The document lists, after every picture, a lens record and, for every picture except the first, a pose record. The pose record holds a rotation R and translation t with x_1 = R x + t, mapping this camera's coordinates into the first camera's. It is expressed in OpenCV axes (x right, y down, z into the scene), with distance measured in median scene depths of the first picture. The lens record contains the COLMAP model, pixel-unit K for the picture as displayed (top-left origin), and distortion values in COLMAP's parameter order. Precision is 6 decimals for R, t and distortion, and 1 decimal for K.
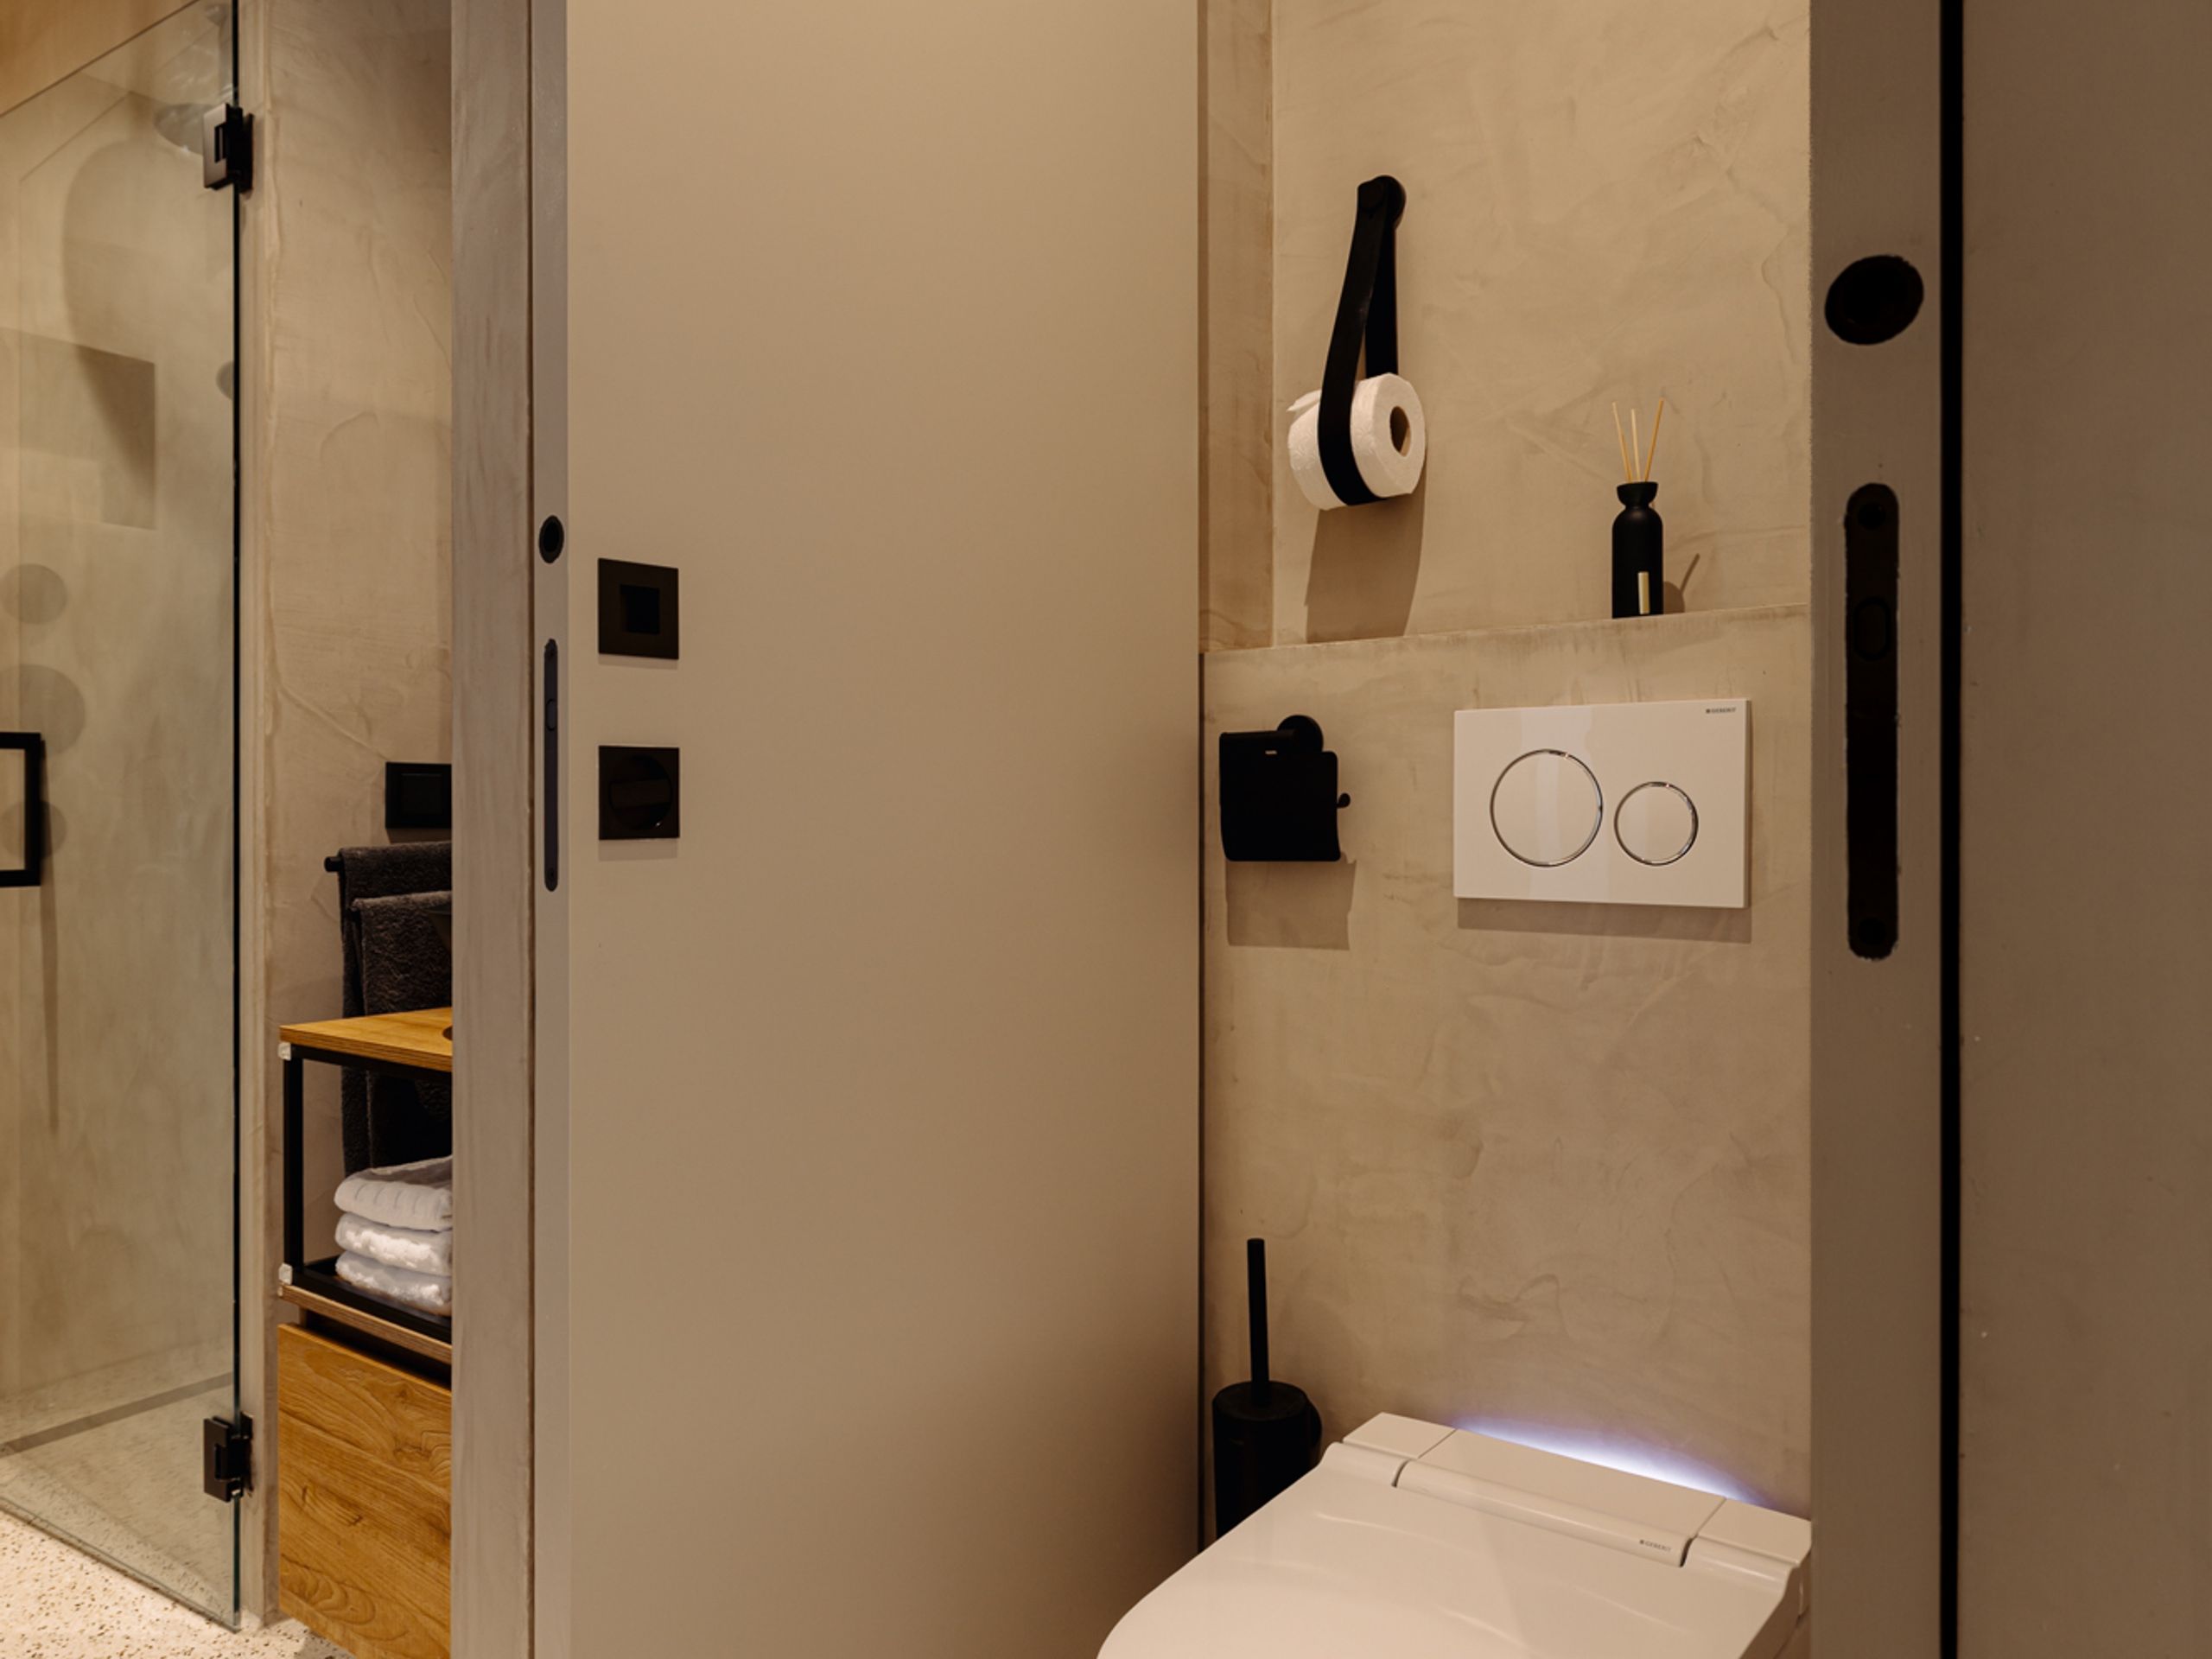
lens RADIAL K [[1577.2, 0, 1104.6], [0, 1577.2, 792.3], [0, 0, 1]] dist [0.000398, 0.000081]
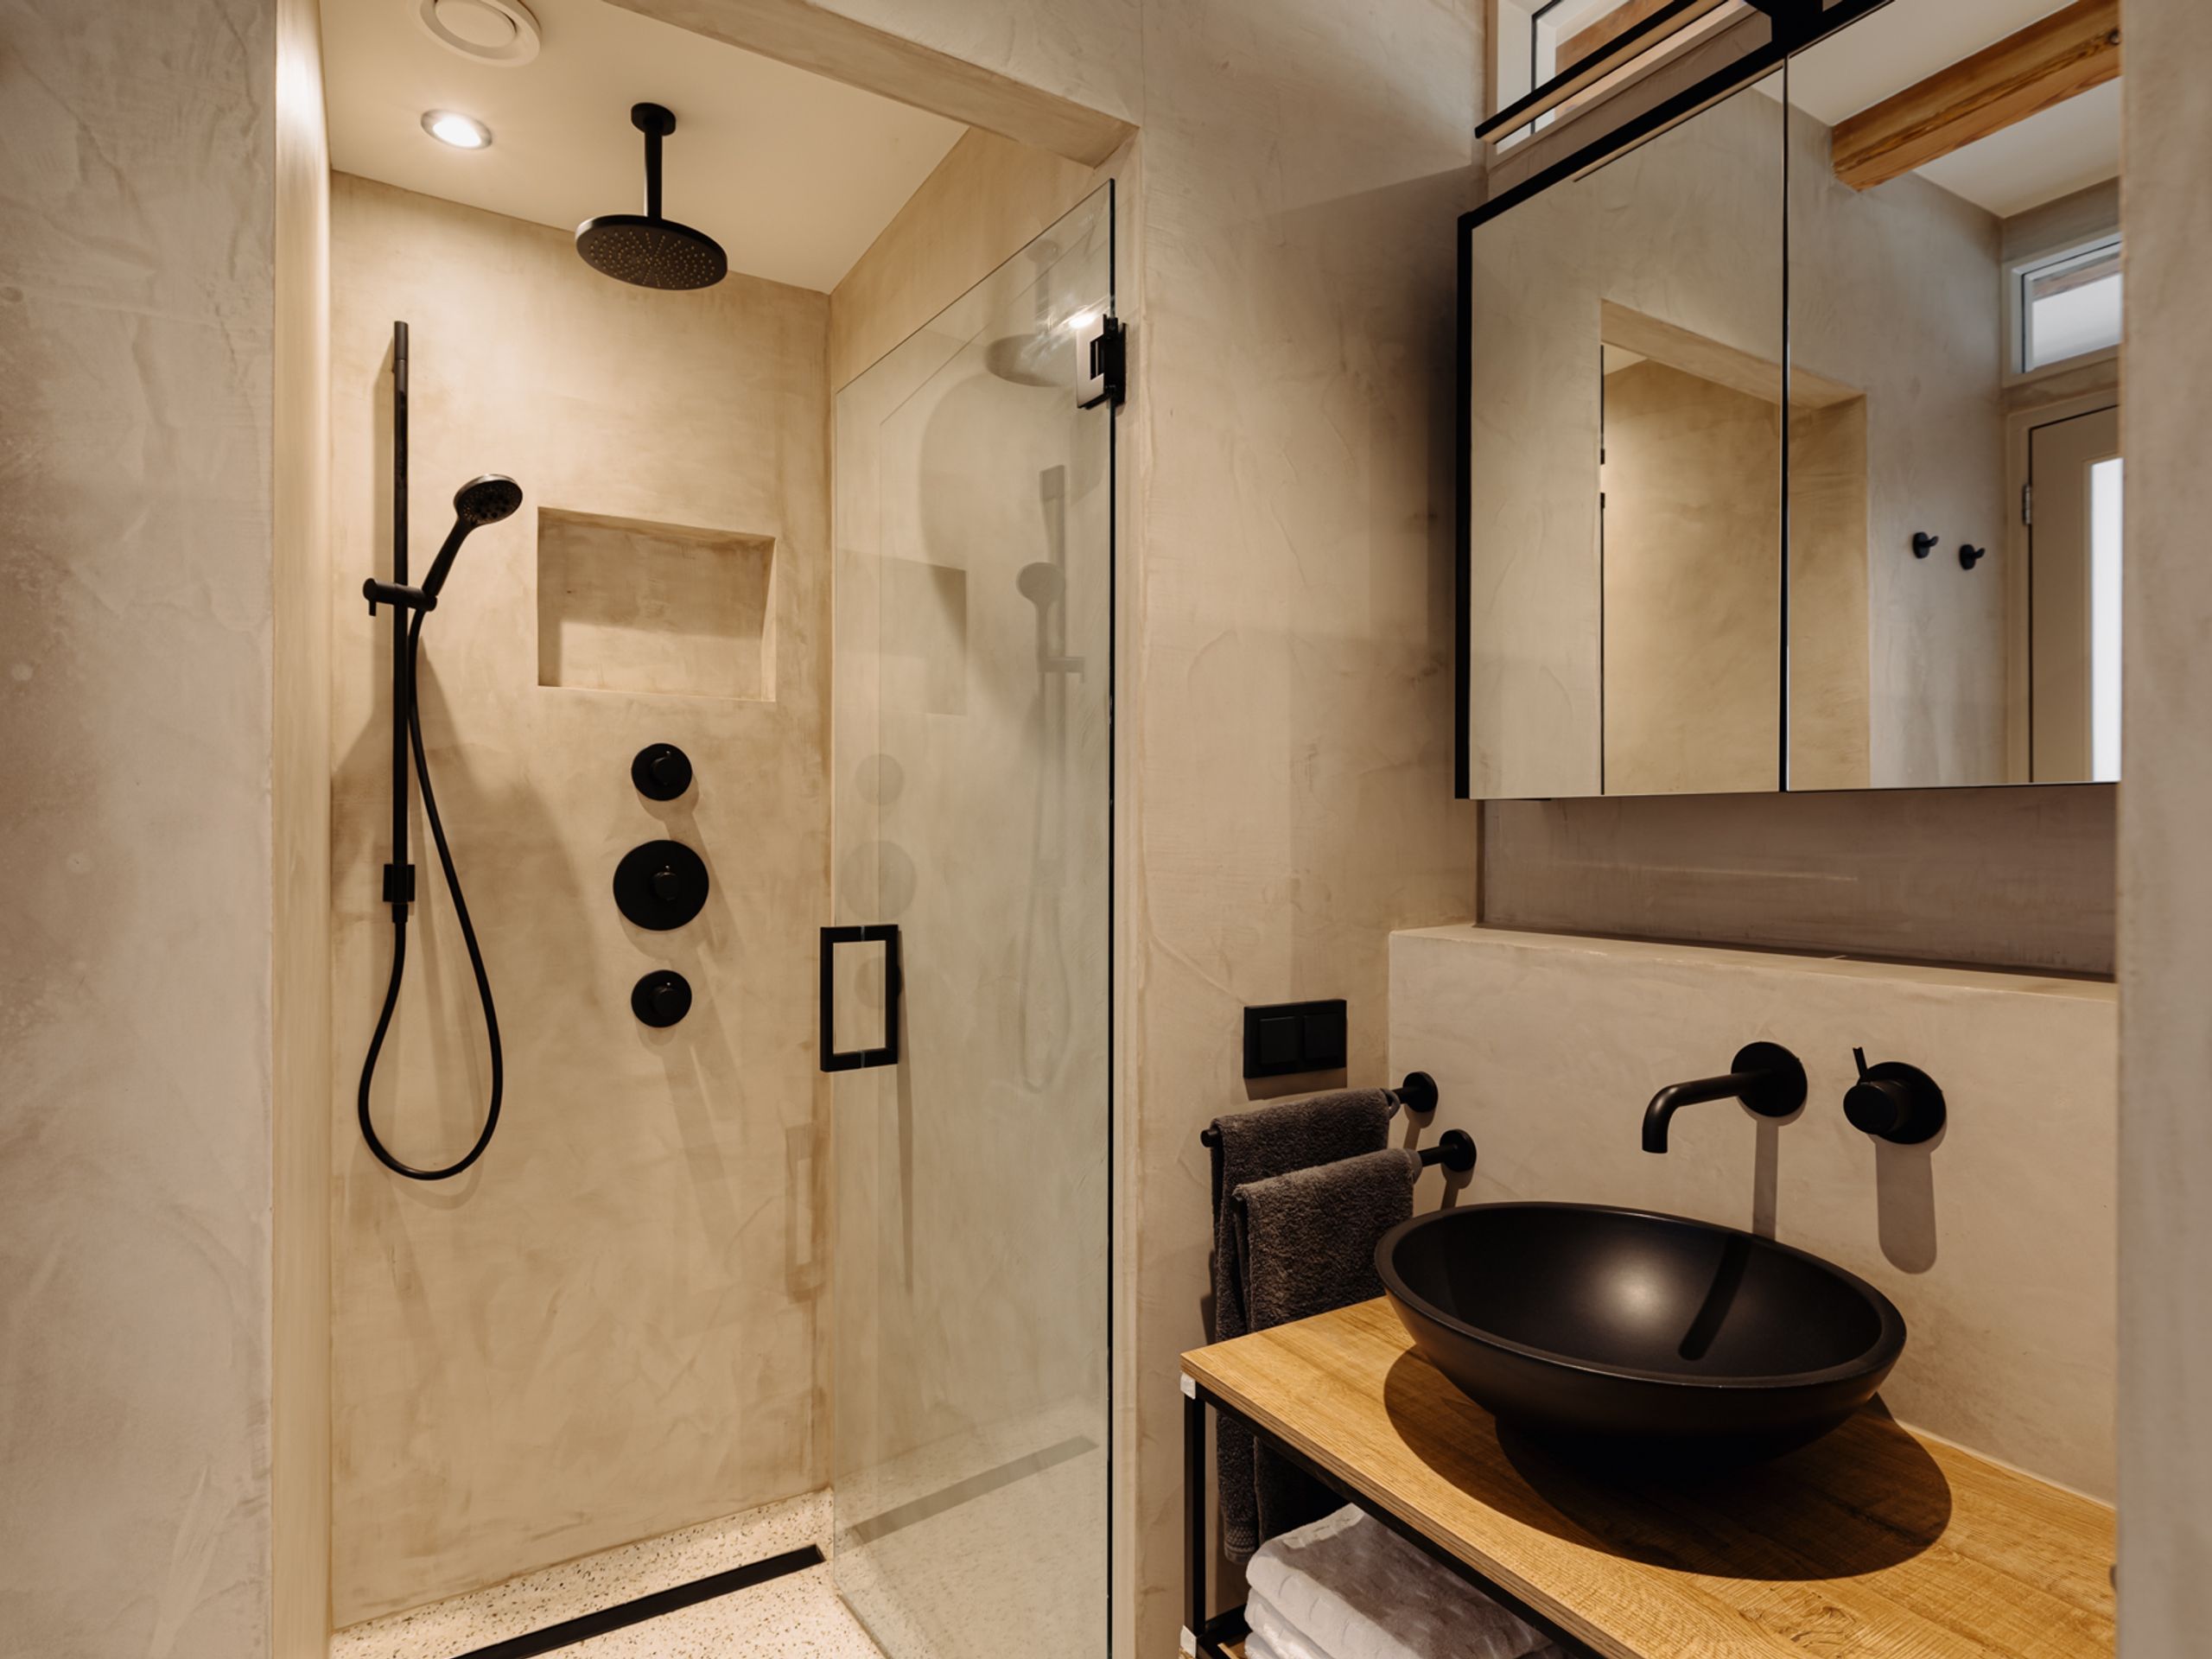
lens RADIAL K [[1193.9, 0, 1106.0], [0, 1193.9, 829.5], [0, 0, 1]] dist [-0.000216, -0.000030]
pose [[0.935676, 0.005036, -0.352824, -0.300709], [-0.003761, 0.999984, 0.004300, -0.133024], [0.352840, -0.002697, 0.935680, 0.333689]]
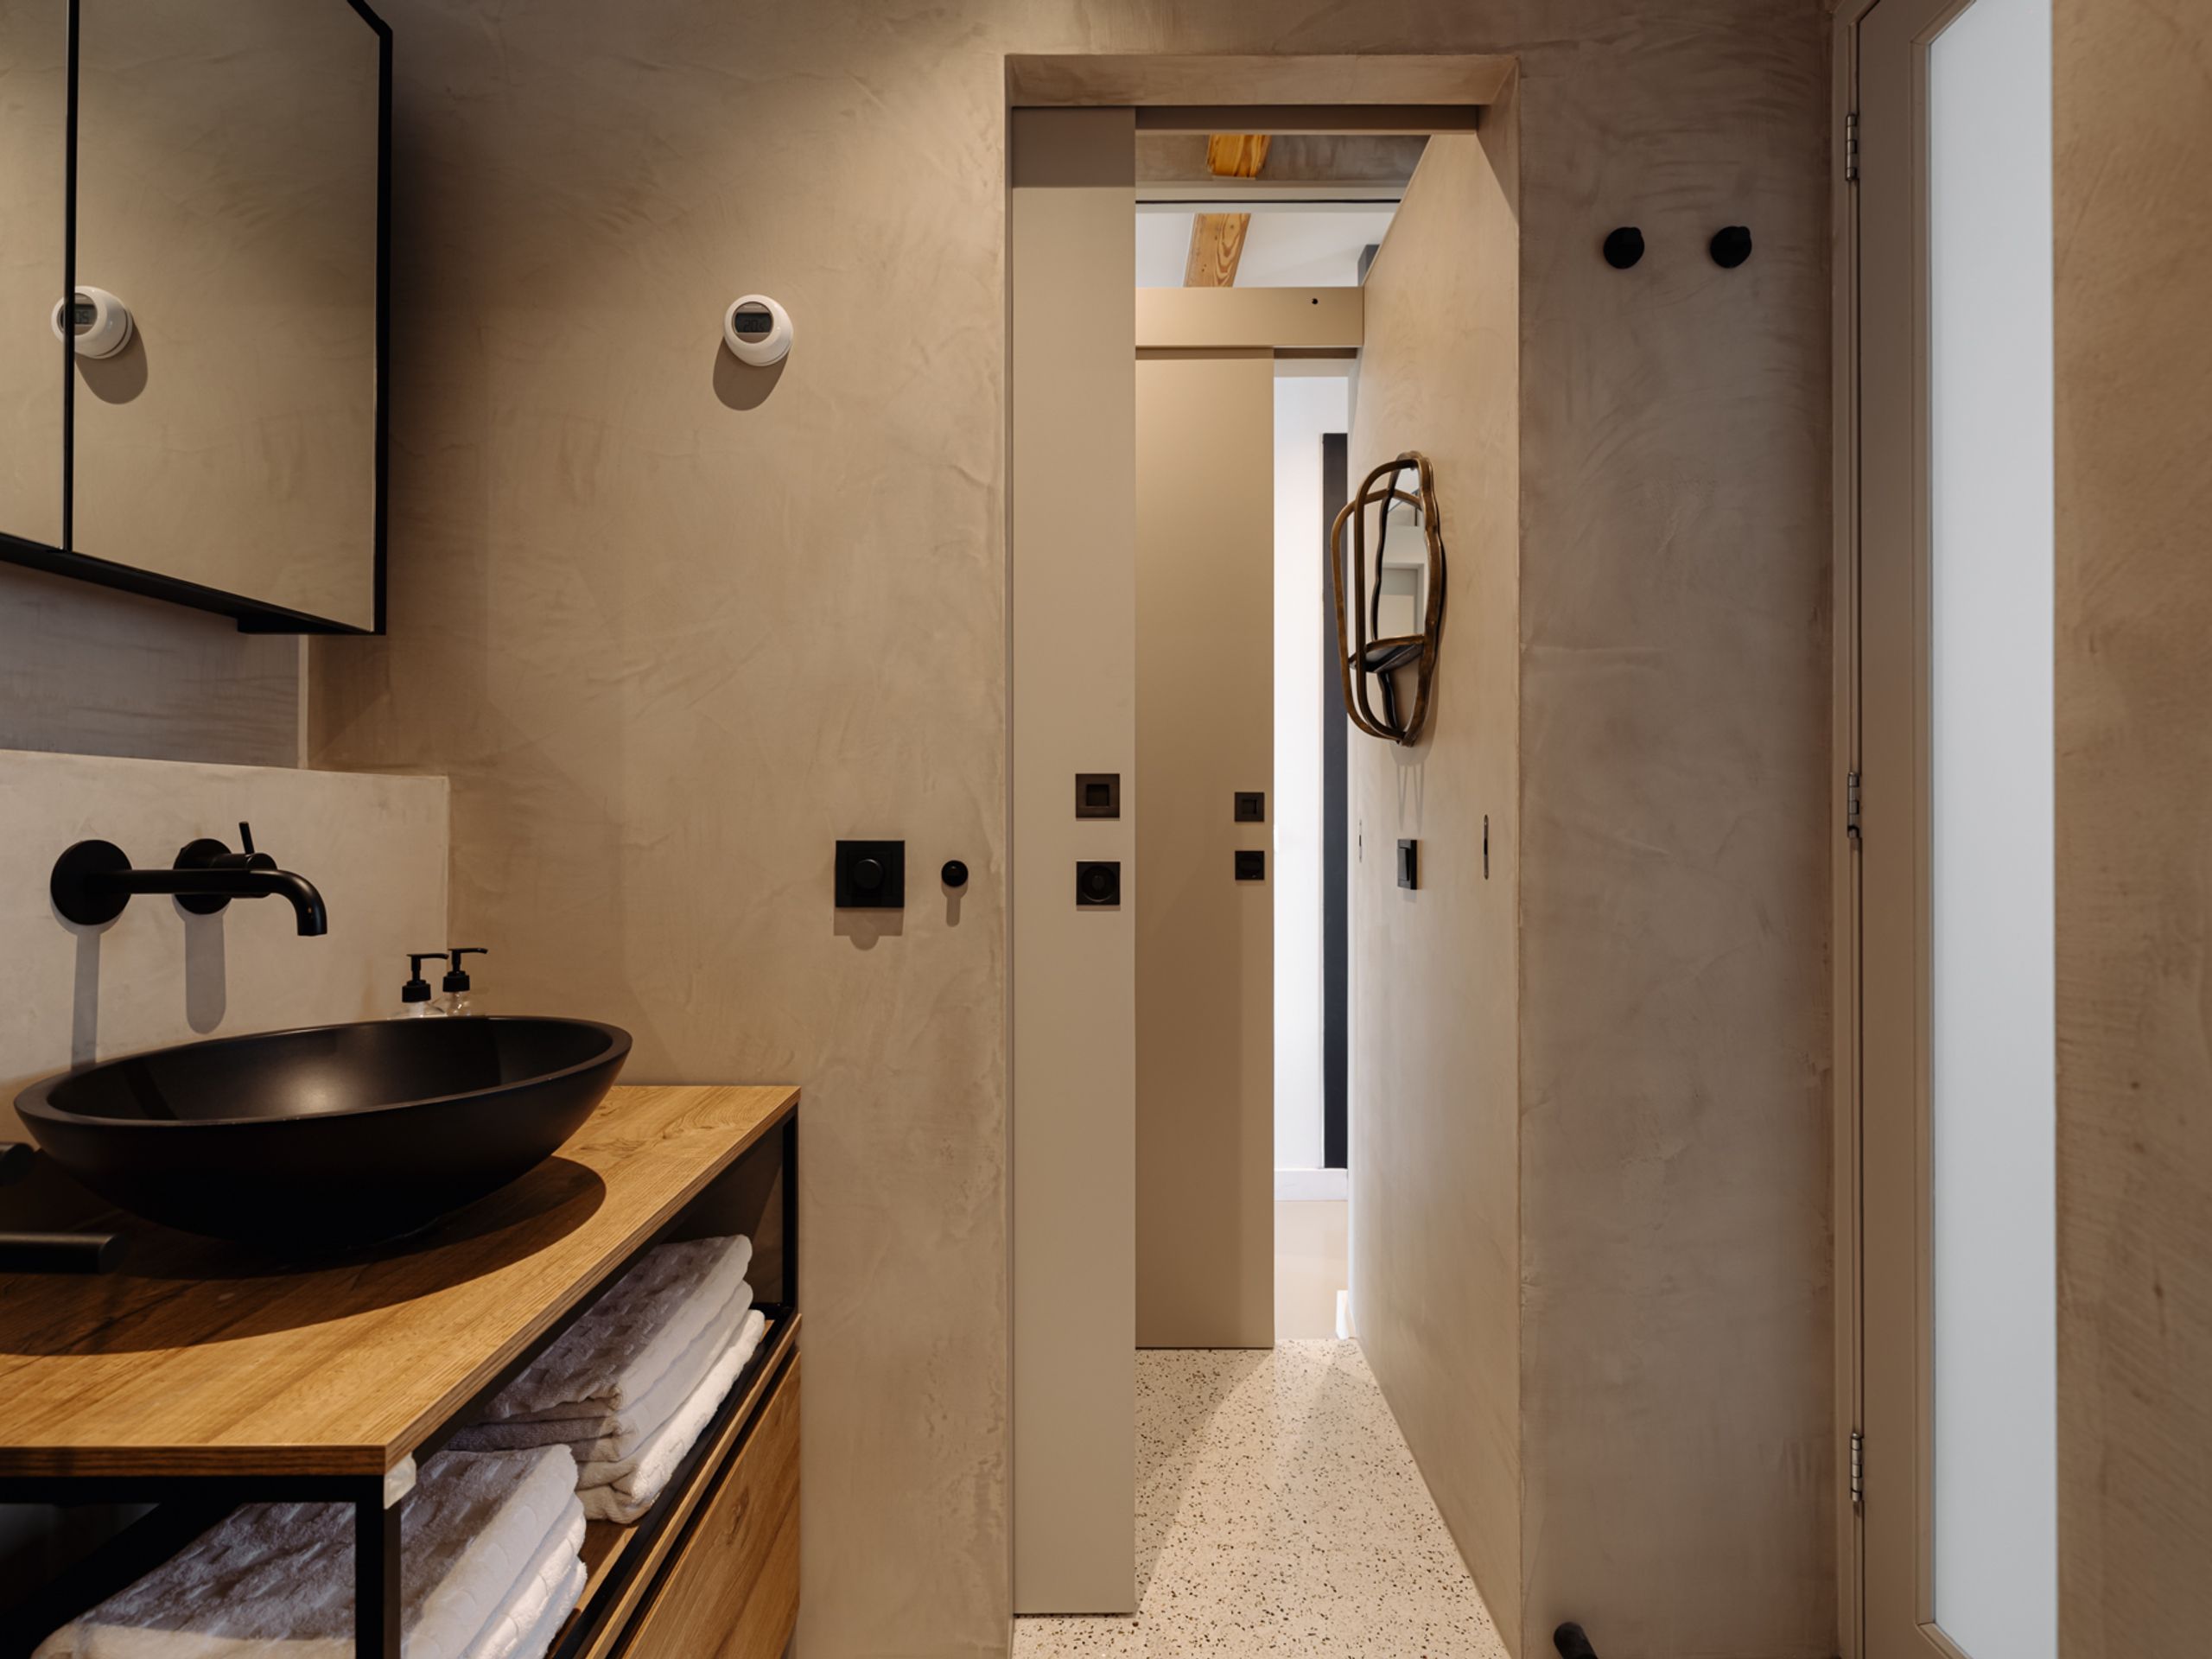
lens RADIAL K [[1102.5, 0, 1106.0], [0, 1102.5, 829.5], [0, 0, 1]] dist [-0.001031, -0.000317]
pose [[-0.618767, 0.001318, 0.785574, -0.850297], [-0.003382, 0.999985, -0.004341, -0.028662], [-0.785567, -0.005343, -0.618753, 0.962741]]
